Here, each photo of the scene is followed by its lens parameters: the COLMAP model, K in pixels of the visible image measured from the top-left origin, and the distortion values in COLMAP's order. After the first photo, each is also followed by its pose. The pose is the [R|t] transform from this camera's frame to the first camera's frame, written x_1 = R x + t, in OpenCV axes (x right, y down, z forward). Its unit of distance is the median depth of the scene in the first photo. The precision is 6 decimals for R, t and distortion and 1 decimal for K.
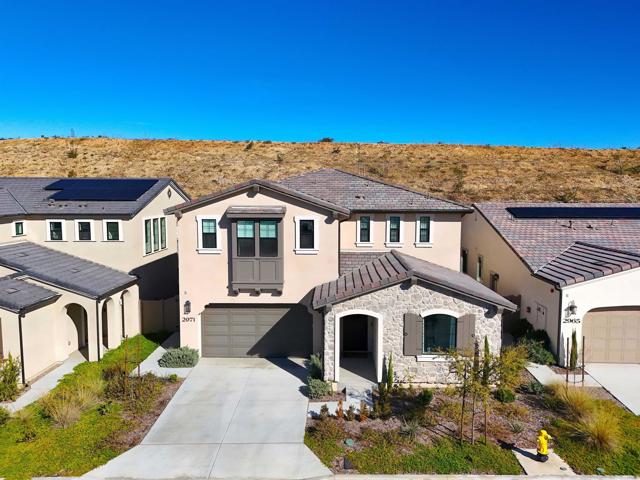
lens RADIAL K [[466.2, 0, 320.0], [0, 466.2, 240.0], [0, 0, 1]] dist [0.084598, -0.086891]
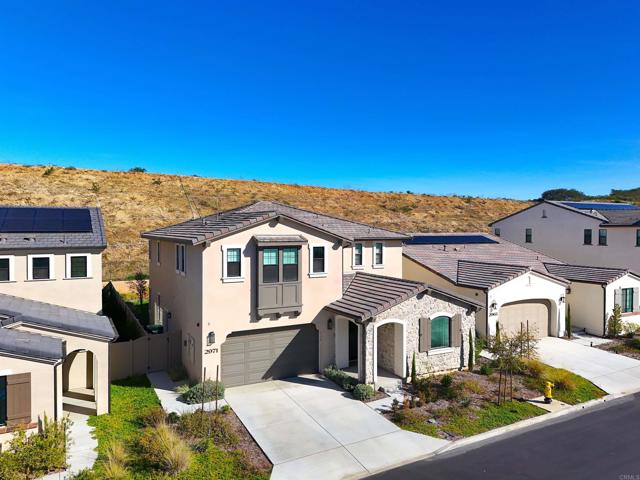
lens RADIAL K [[466.2, 0, 320.0], [0, 466.2, 240.0], [0, 0, 1]] dist [0.084598, -0.086891]
pose [[0.869706, -0.013757, 0.493379, -0.575498], [0.049456, 0.997010, -0.059380, 0.007291], [-0.491087, 0.076043, 0.867785, 0.018206]]
